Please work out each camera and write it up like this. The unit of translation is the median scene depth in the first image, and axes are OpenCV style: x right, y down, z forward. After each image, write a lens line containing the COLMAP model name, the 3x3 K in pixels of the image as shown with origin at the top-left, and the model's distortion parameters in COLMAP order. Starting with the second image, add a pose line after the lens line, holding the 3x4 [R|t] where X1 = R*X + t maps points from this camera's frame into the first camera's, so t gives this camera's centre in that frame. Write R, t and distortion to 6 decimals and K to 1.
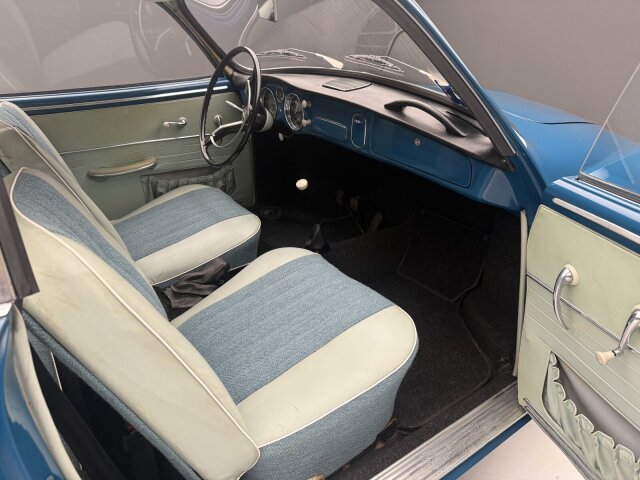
lens RADIAL K [[444.1, 0, 320.0], [0, 444.1, 240.0], [0, 0, 1]] dist [0.162488, -0.320477]
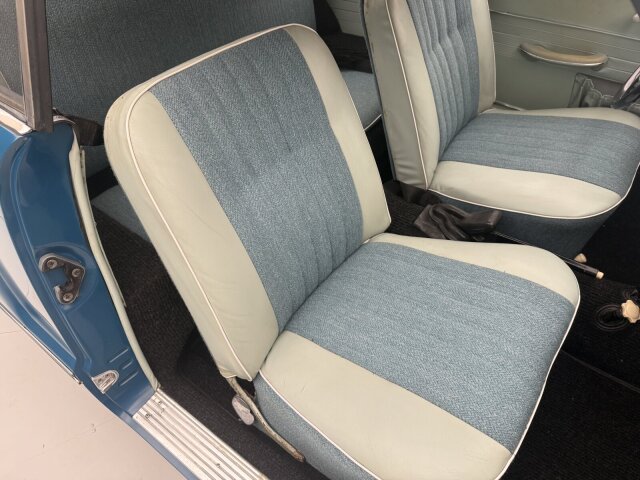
lens RADIAL K [[454.8, 0, 320.0], [0, 454.8, 240.0], [0, 0, 1]] dist [-0.001053, -0.000332]
pose [[0.306179, 0.643593, -0.701458, 0.215676], [-0.384402, 0.757686, 0.527396, -0.182610], [0.870913, 0.108164, 0.479386, 0.305796]]
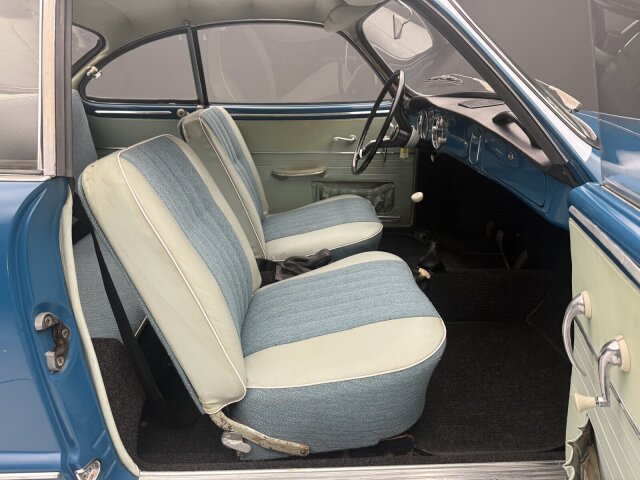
lens RADIAL K [[449.8, 0, 329.1], [0, 449.8, 237.1], [0, 0, 1]] dist [0.121244, -0.206394]
pose [[0.853933, 0.179004, -0.488627, 0.266682], [-0.232354, 0.971334, -0.050226, 0.054115], [0.465629, 0.156424, 0.871046, 0.022290]]
